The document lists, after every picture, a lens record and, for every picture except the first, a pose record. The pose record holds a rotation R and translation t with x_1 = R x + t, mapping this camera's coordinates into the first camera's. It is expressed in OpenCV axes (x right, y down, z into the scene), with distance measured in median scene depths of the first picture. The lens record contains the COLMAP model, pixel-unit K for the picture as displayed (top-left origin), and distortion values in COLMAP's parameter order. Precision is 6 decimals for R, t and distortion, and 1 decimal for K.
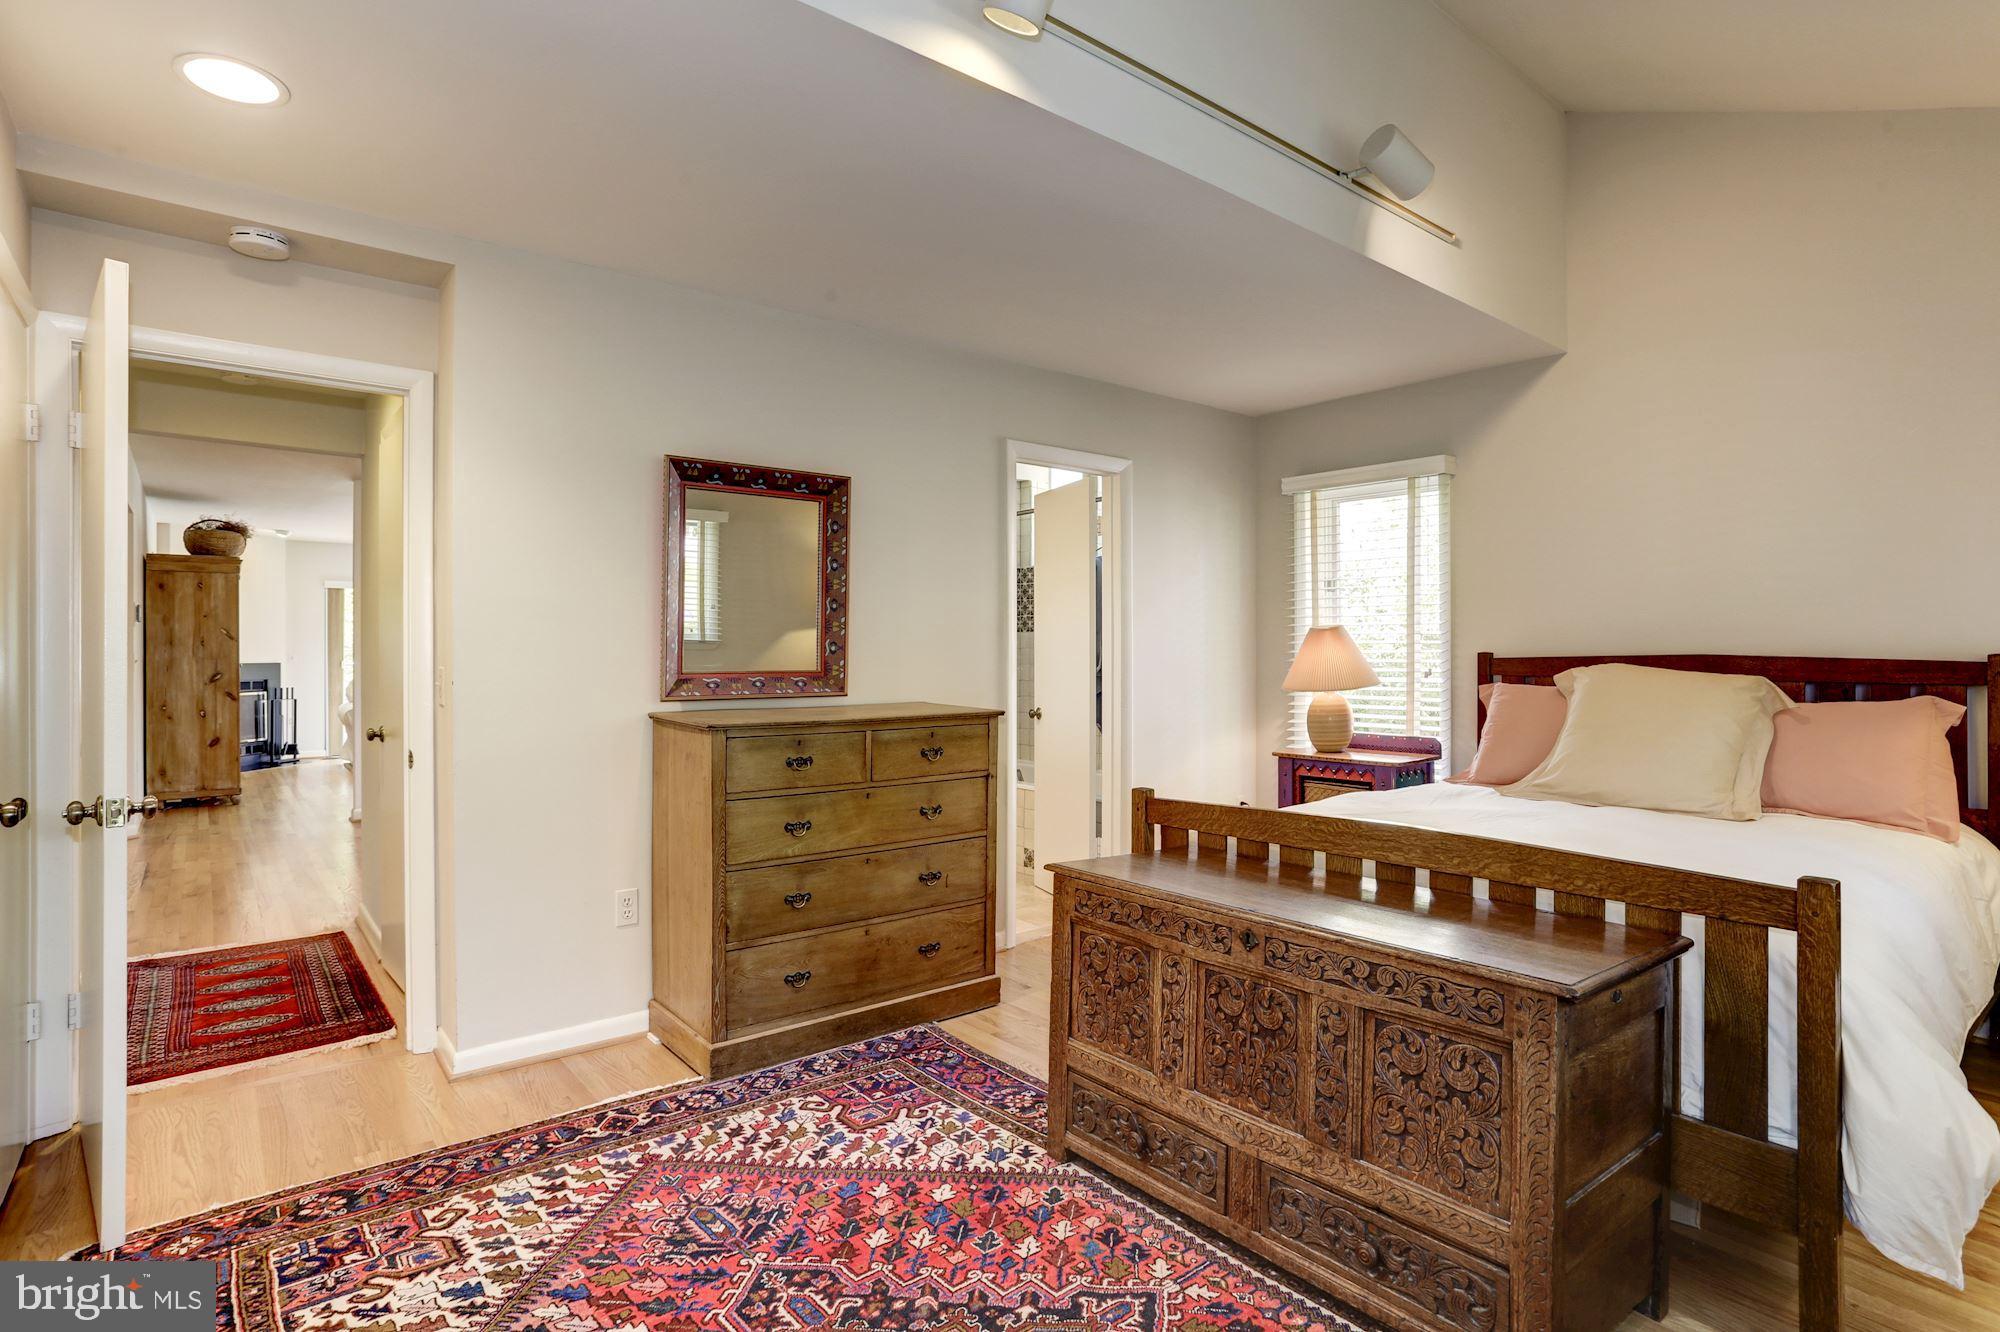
lens RADIAL K [[987.2, 0, 985.6], [0, 987.2, 652.4], [0, 0, 1]] dist [-0.058696, 0.034069]
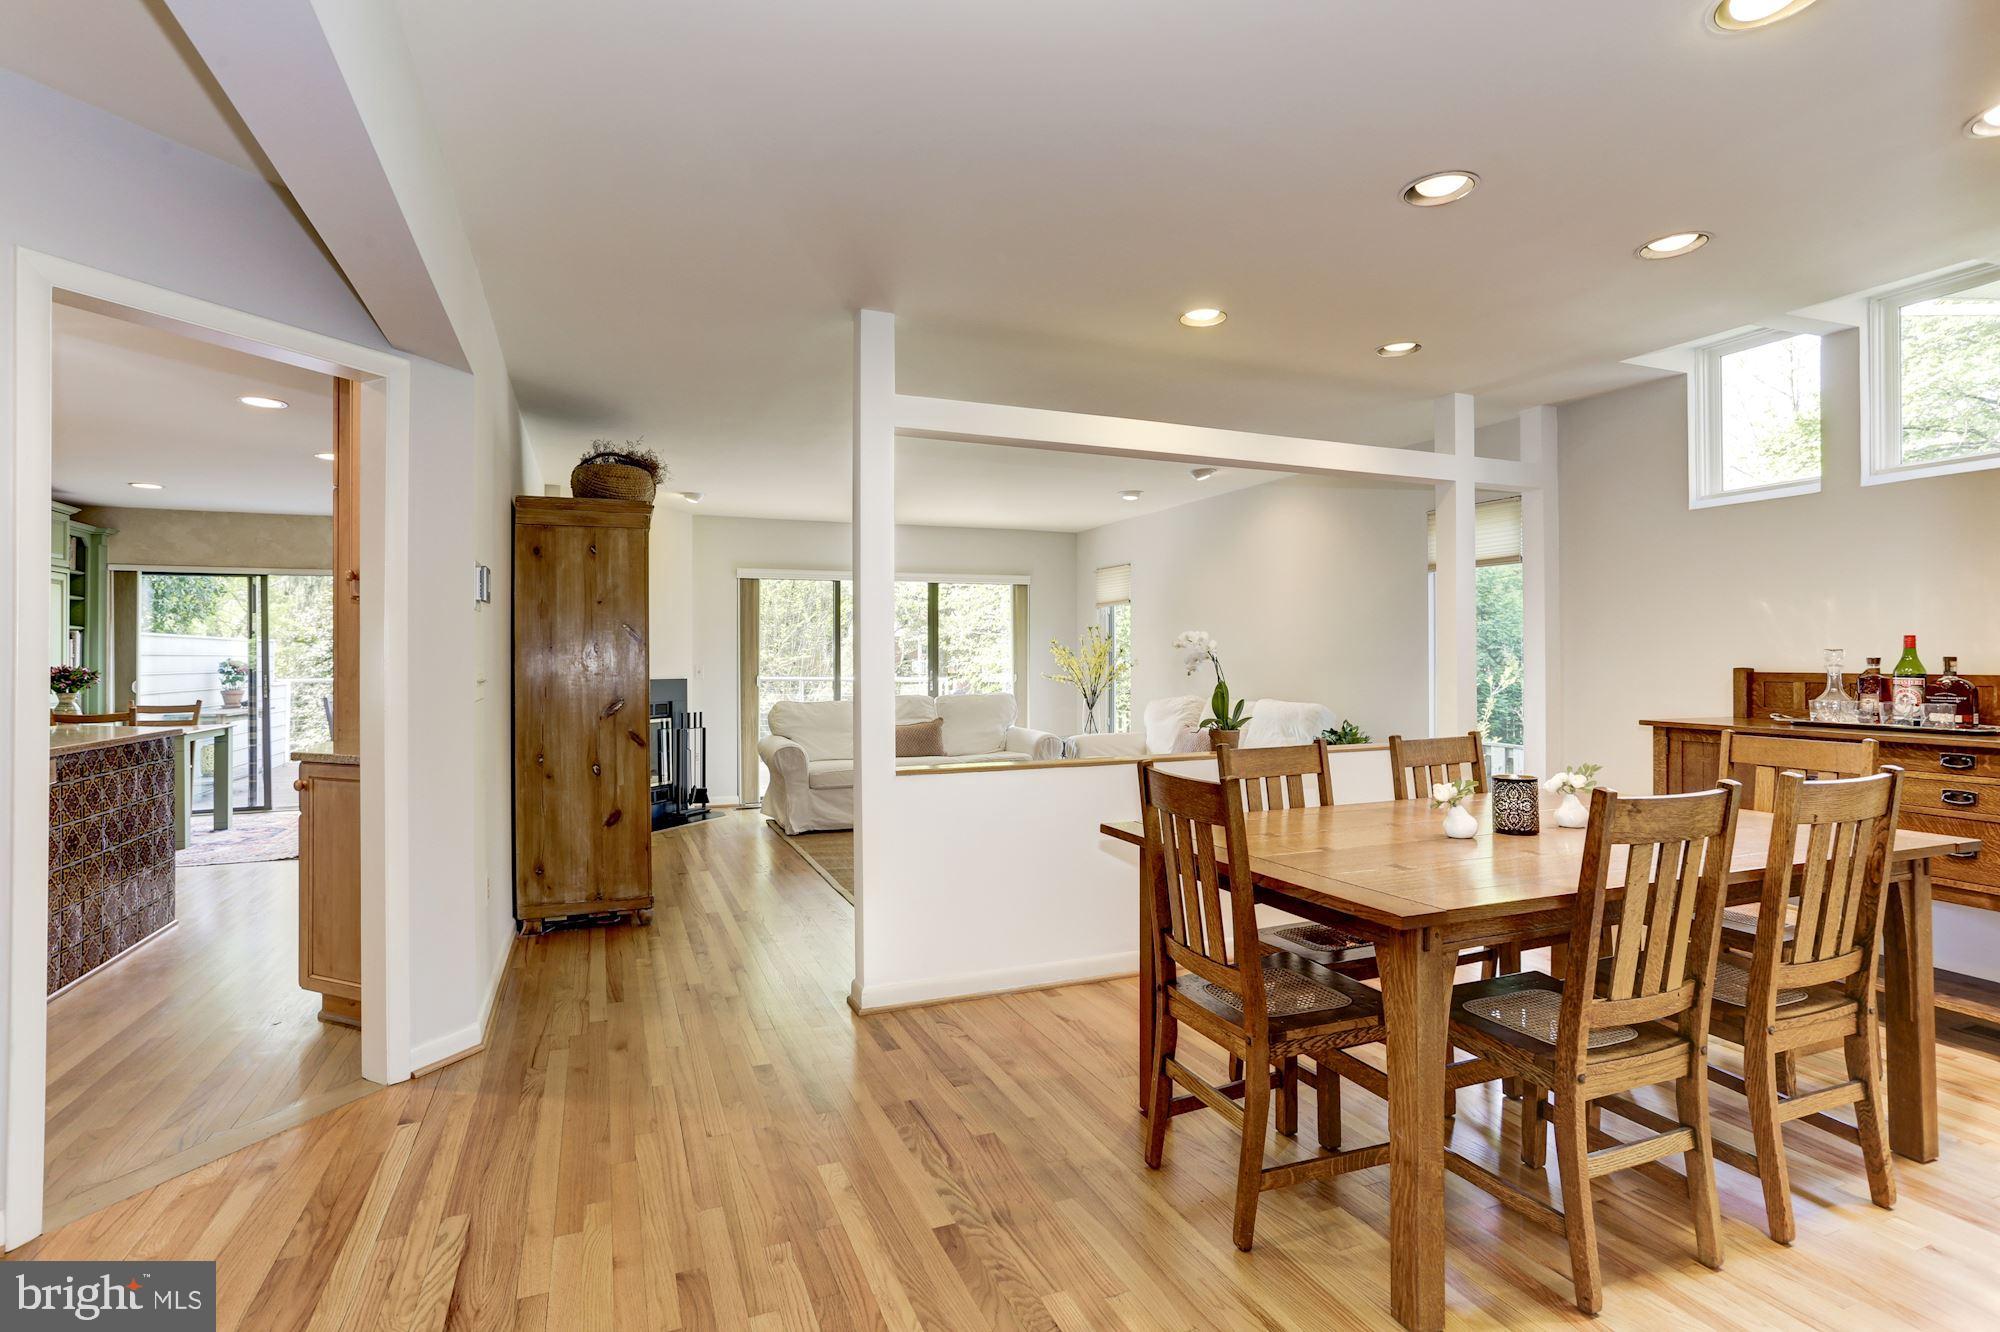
lens RADIAL K [[987.2, 0, 985.6], [0, 987.2, 652.4], [0, 0, 1]] dist [-0.058696, 0.034069]
pose [[0.953232, -0.007785, -0.302140, -0.404807], [0.004768, 0.999931, -0.010722, 0.000430], [0.302203, 0.008780, 0.953203, 0.501642]]
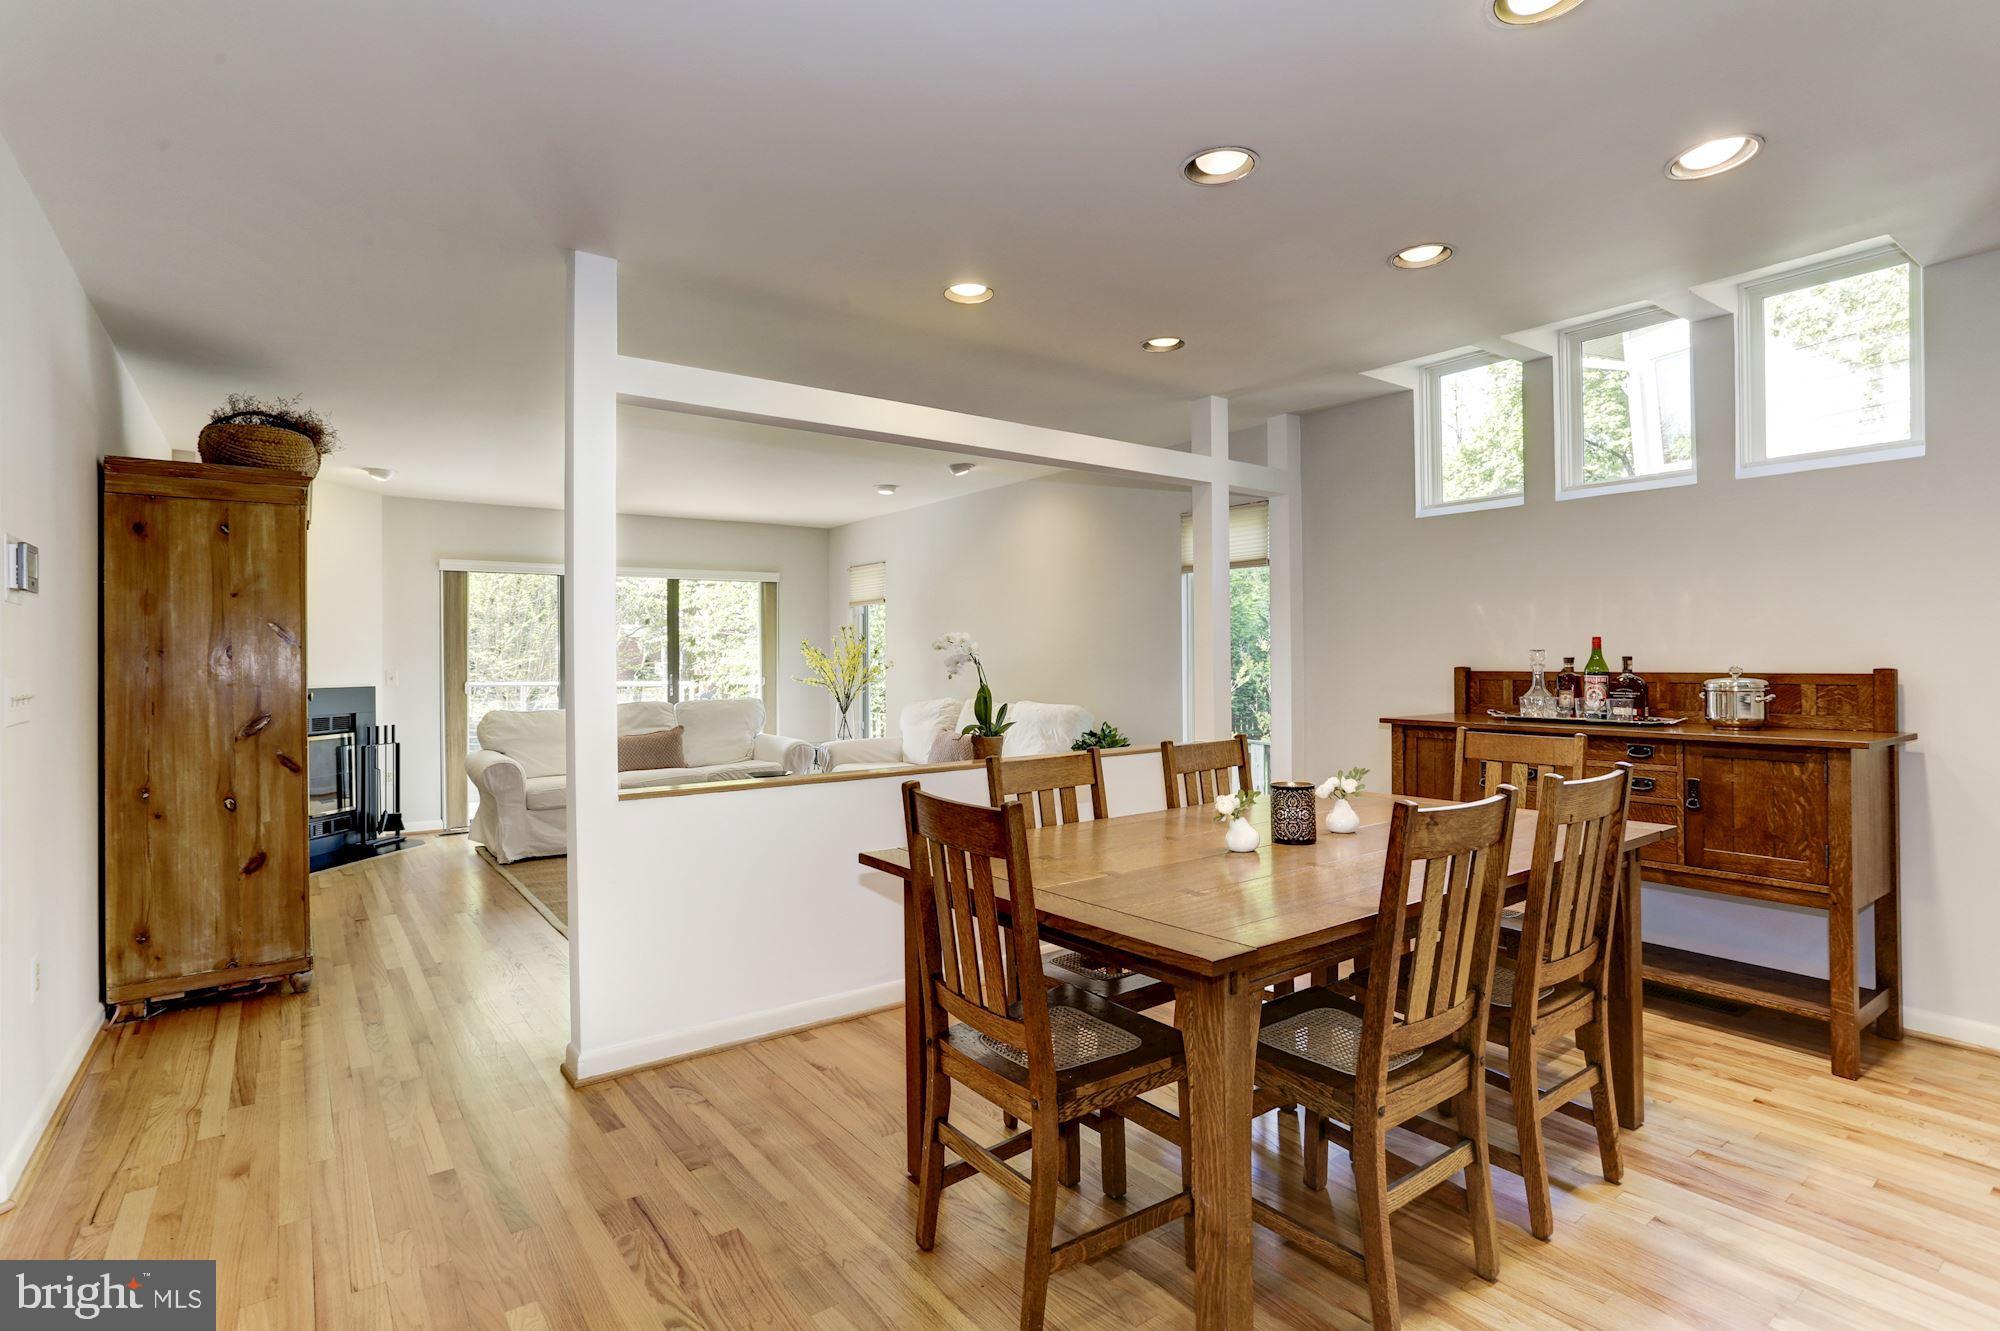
lens RADIAL K [[987.2, 0, 985.6], [0, 987.2, 651.9], [0, 0, 1]] dist [-0.058696, 0.034069]
pose [[0.998311, -0.011352, -0.056983, -0.415815], [0.010815, 0.999894, -0.009726, -0.001258], [0.057088, 0.009093, 0.998328, 0.549158]]
